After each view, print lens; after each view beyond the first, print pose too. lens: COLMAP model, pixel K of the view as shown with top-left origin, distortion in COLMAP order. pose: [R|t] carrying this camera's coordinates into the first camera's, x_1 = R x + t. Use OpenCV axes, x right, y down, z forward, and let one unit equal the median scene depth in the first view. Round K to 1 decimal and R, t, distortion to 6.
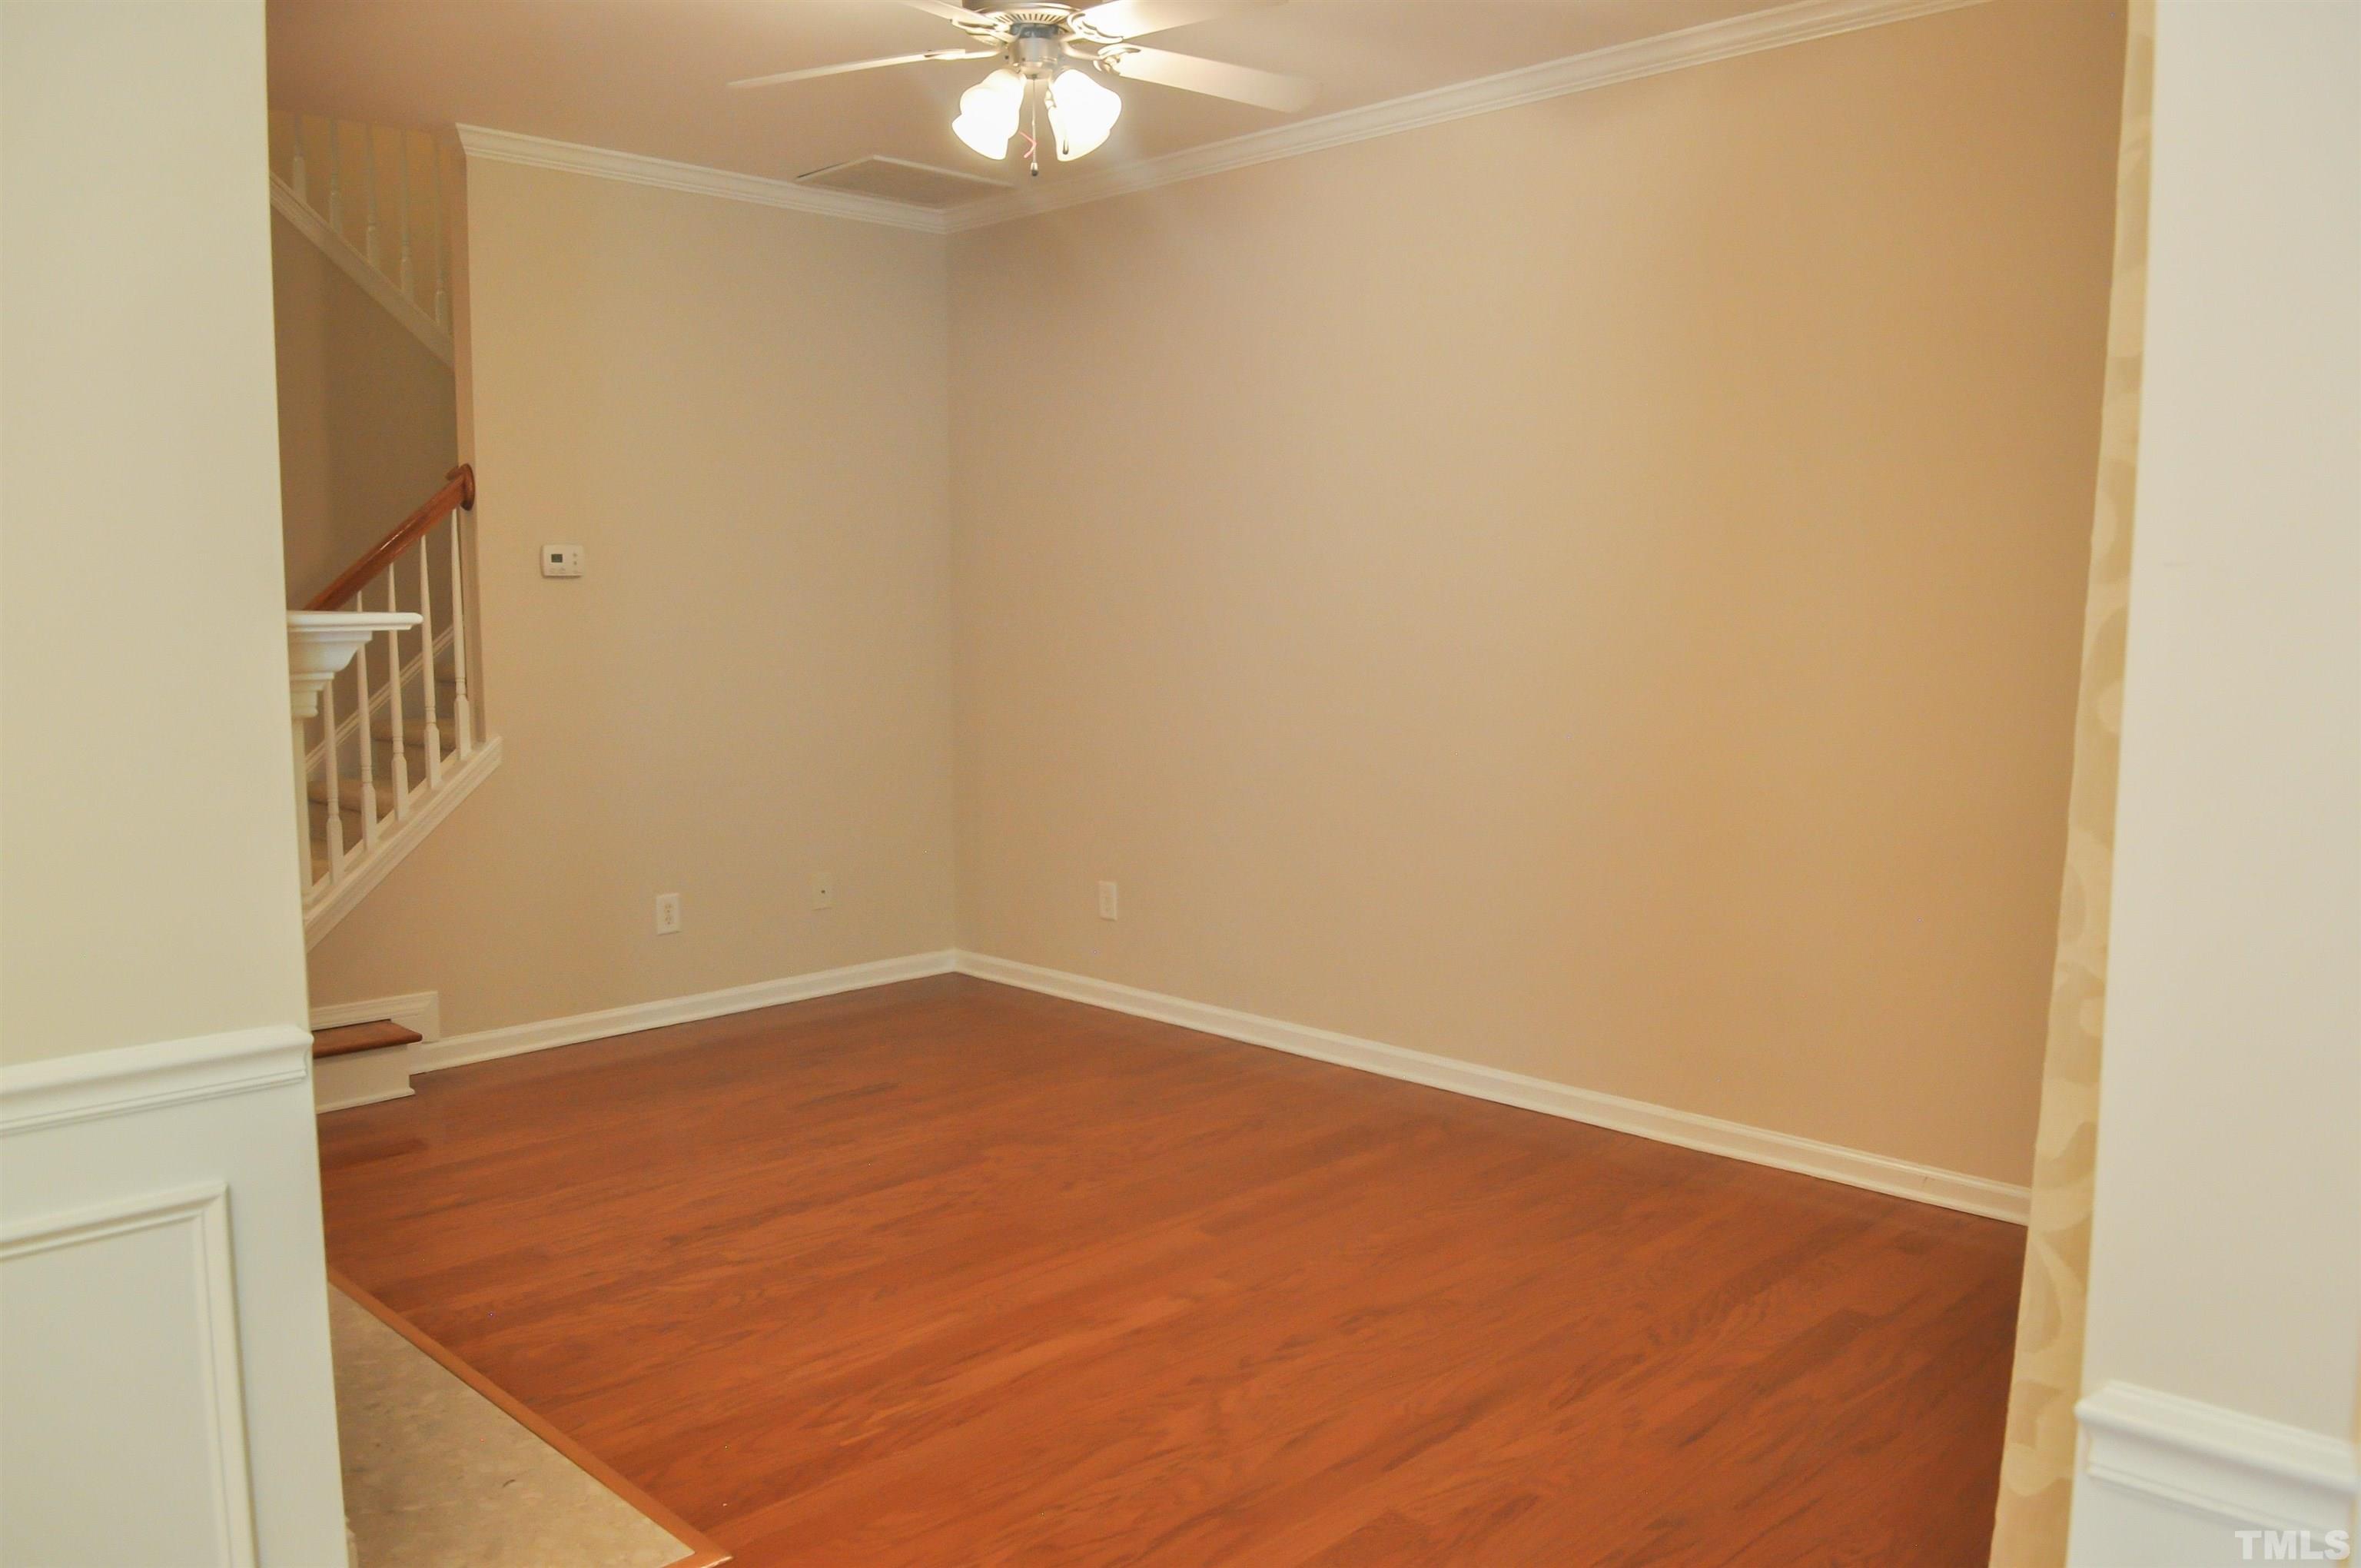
lens RADIAL K [[1768.4, 0, 1171.8], [0, 1768.4, 784.1], [0, 0, 1]] dist [-0.034663, -0.011954]
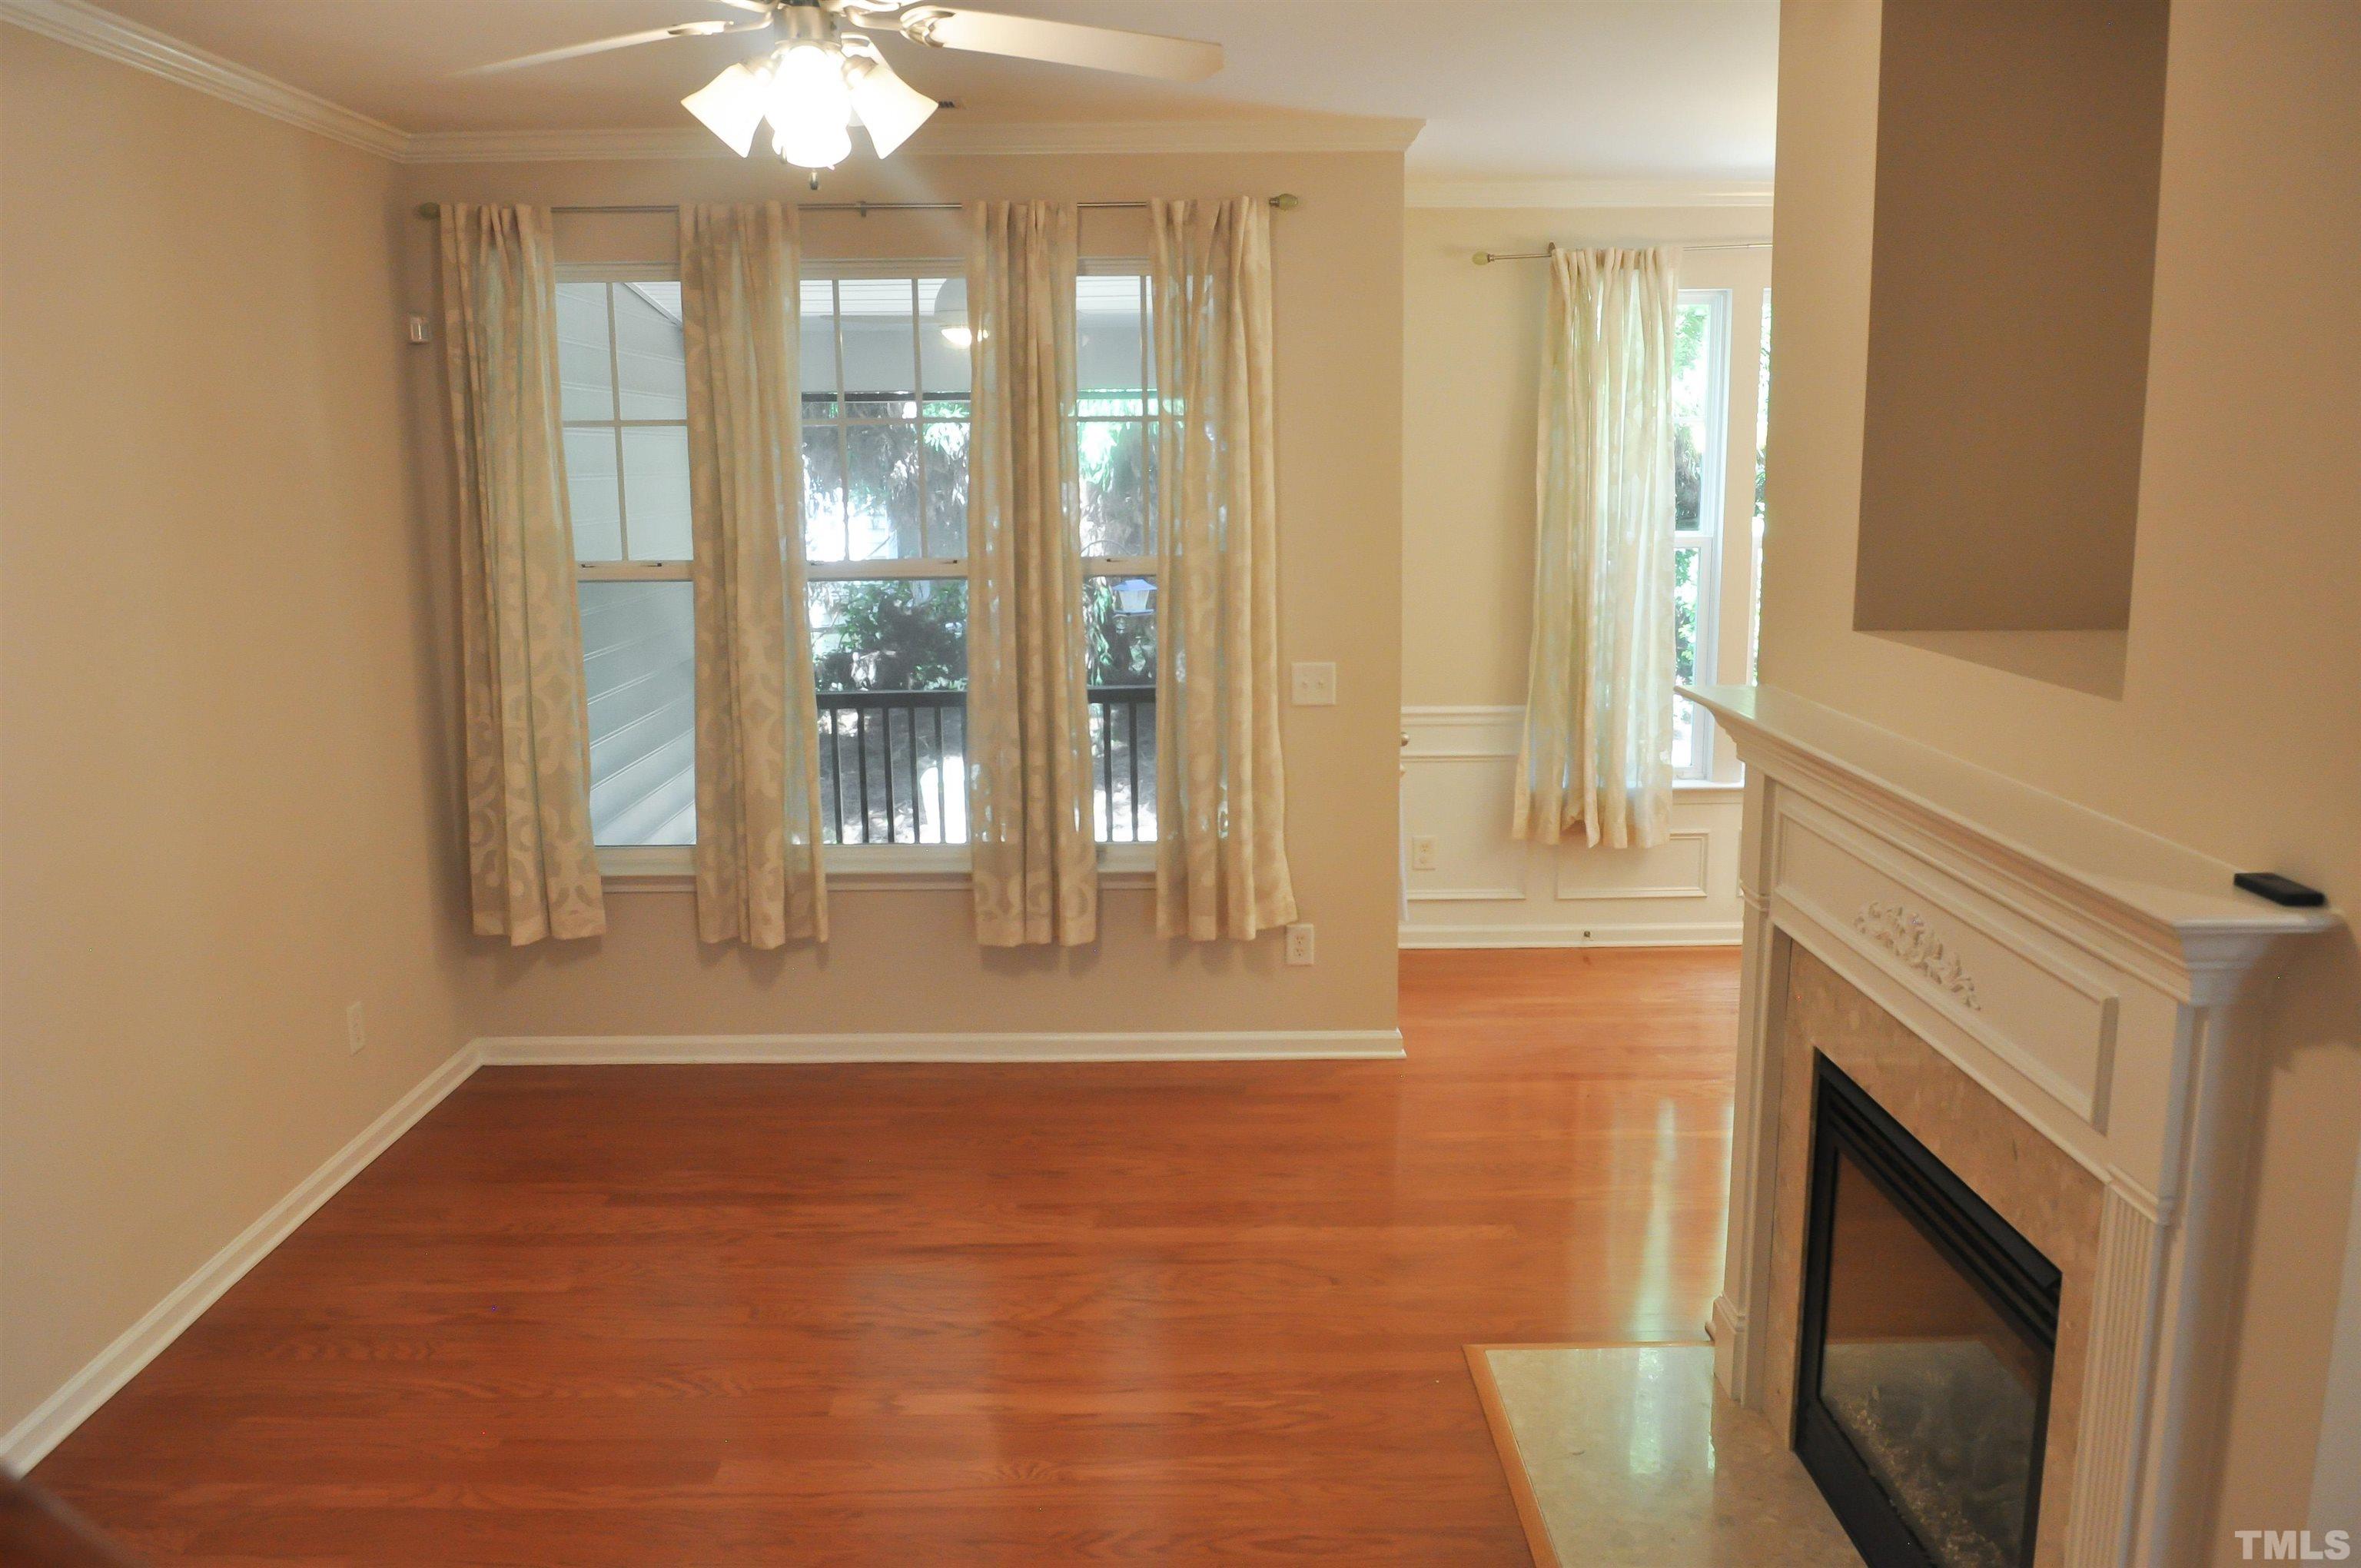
lens RADIAL K [[1768.4, 0, 1171.8], [0, 1768.4, 784.1], [0, 0, 1]] dist [-0.034663, -0.011954]
pose [[-0.700393, -0.122982, 0.703082, -0.812858], [0.090688, 0.961728, 0.258565, -0.304744], [-0.707972, 0.244858, -0.662435, 1.577842]]
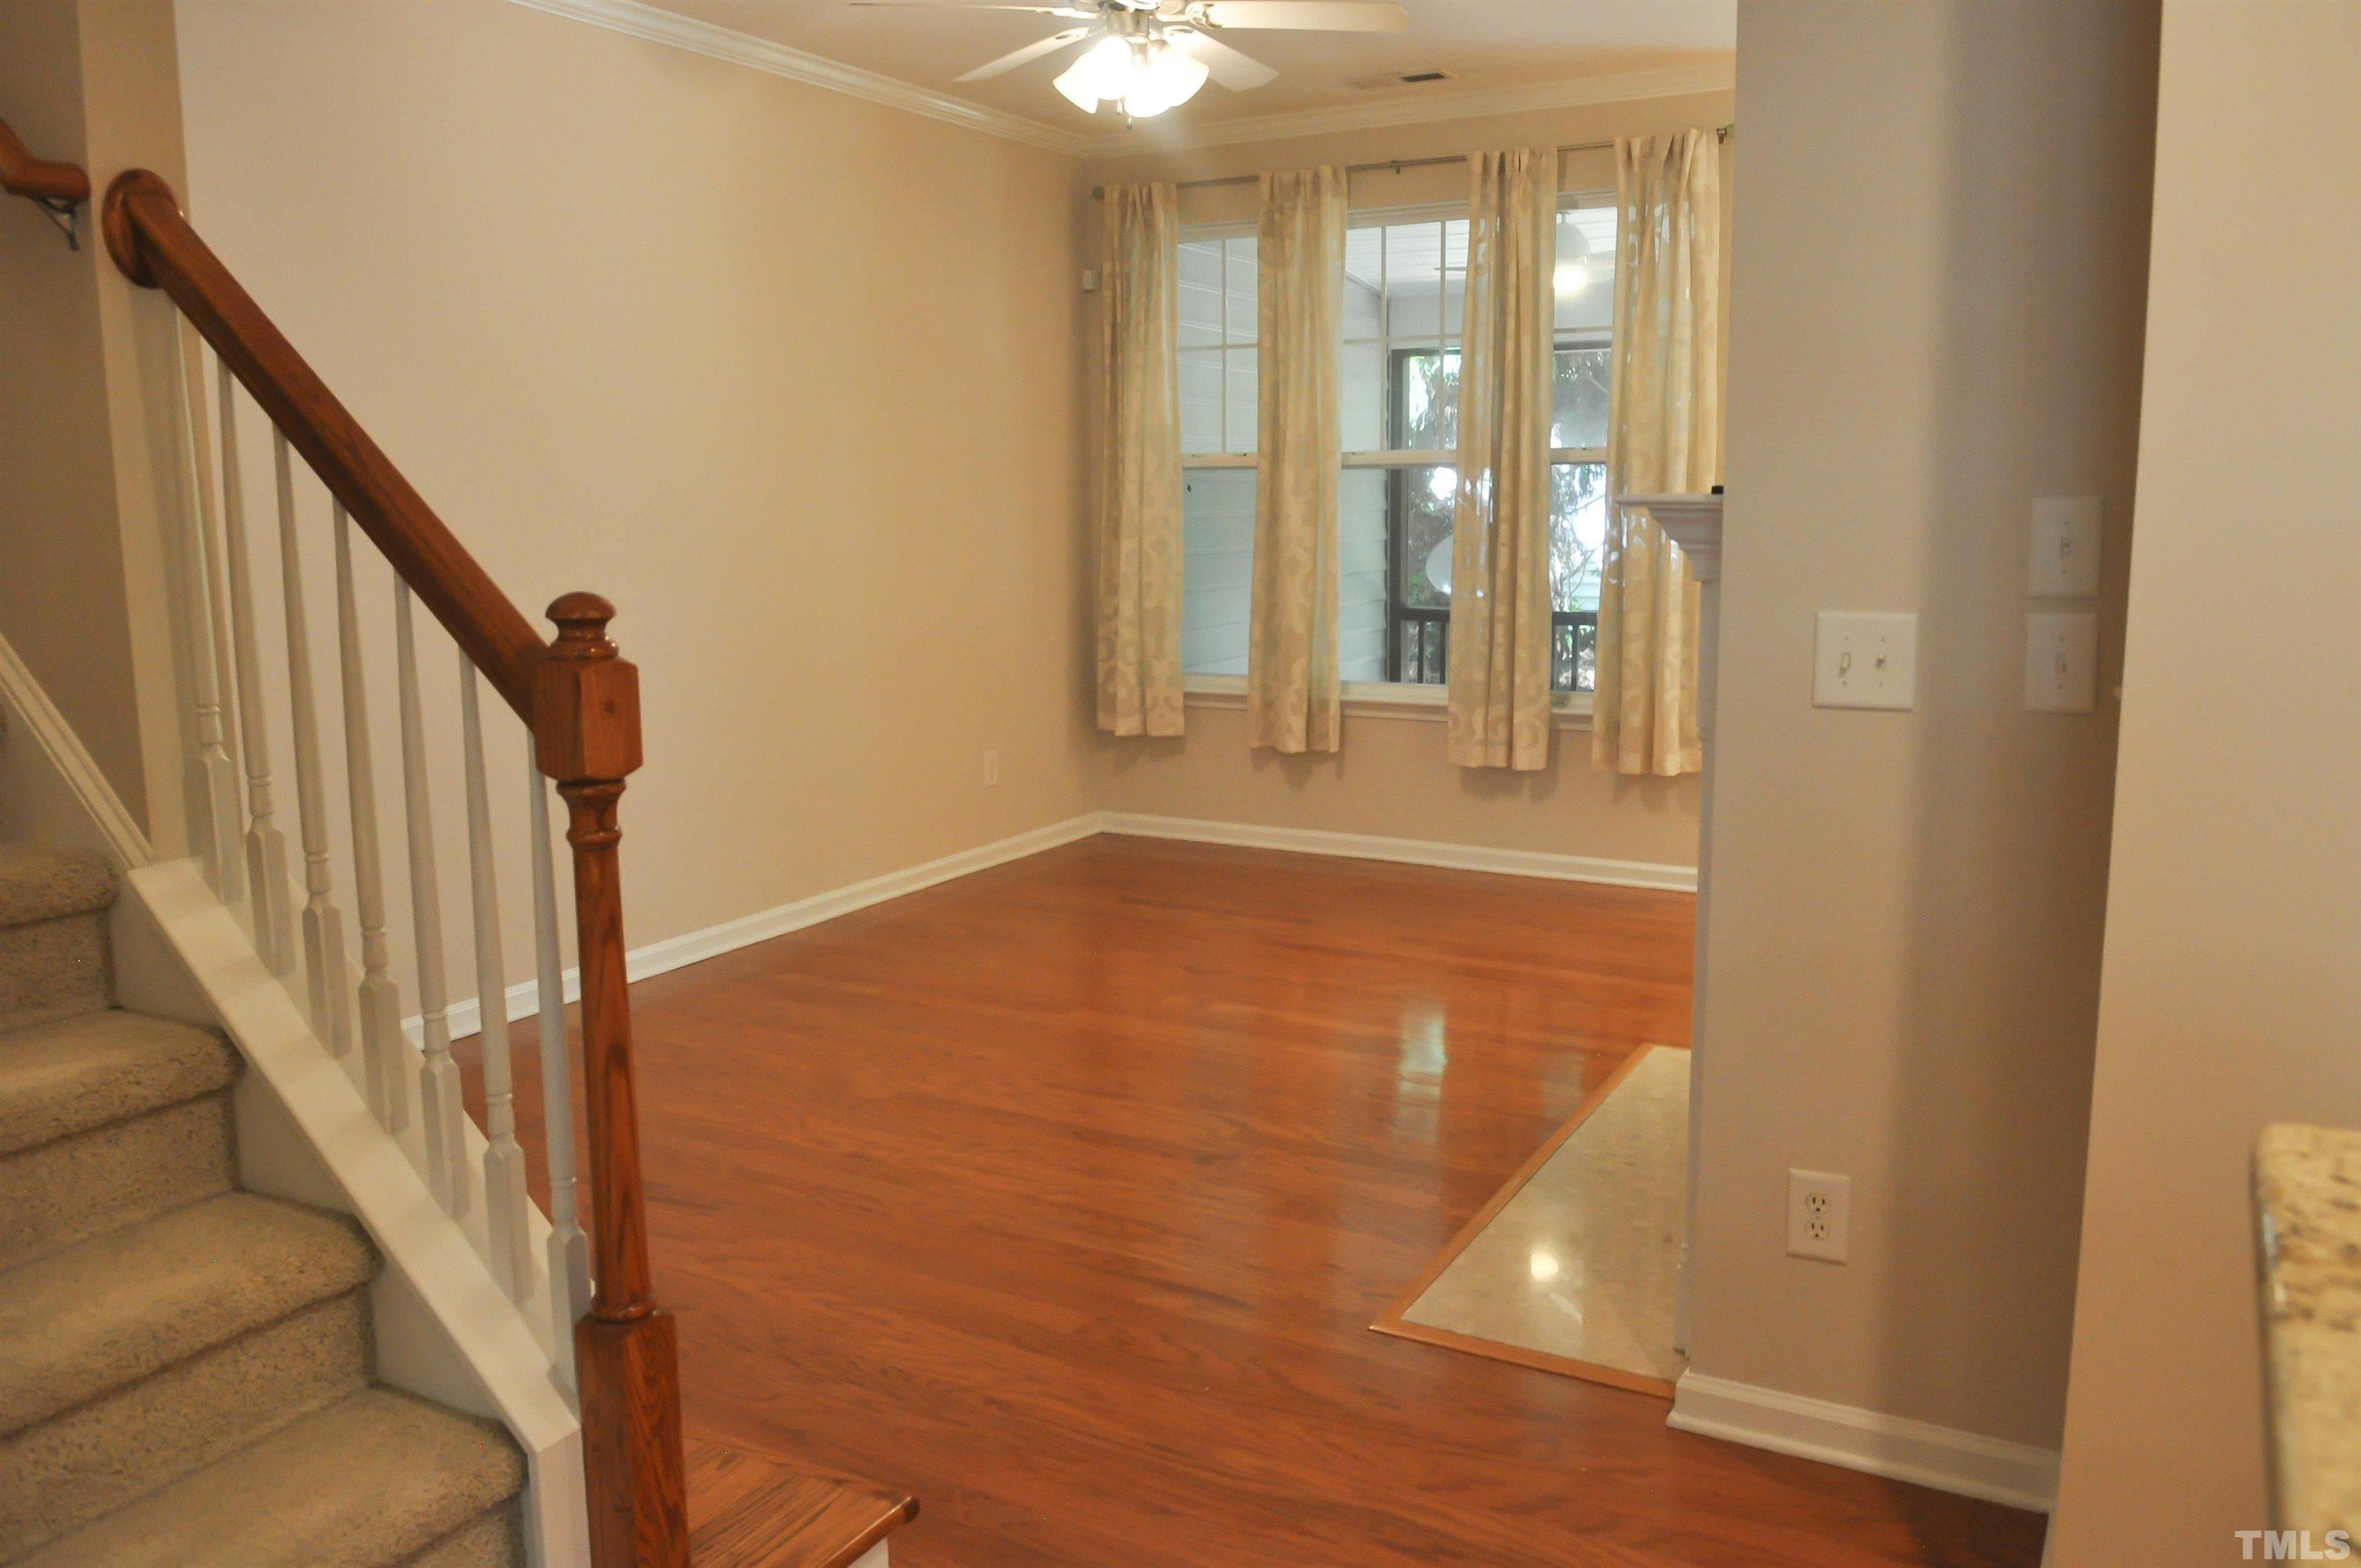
lens RADIAL K [[1768.4, 0, 1171.8], [0, 1768.4, 784.1], [0, 0, 1]] dist [-0.034663, -0.011954]
pose [[-0.257172, -0.156685, 0.953579, -1.375992], [0.117677, 0.974347, 0.191834, -0.153538], [-0.959174, 0.161548, -0.232137, 1.425144]]
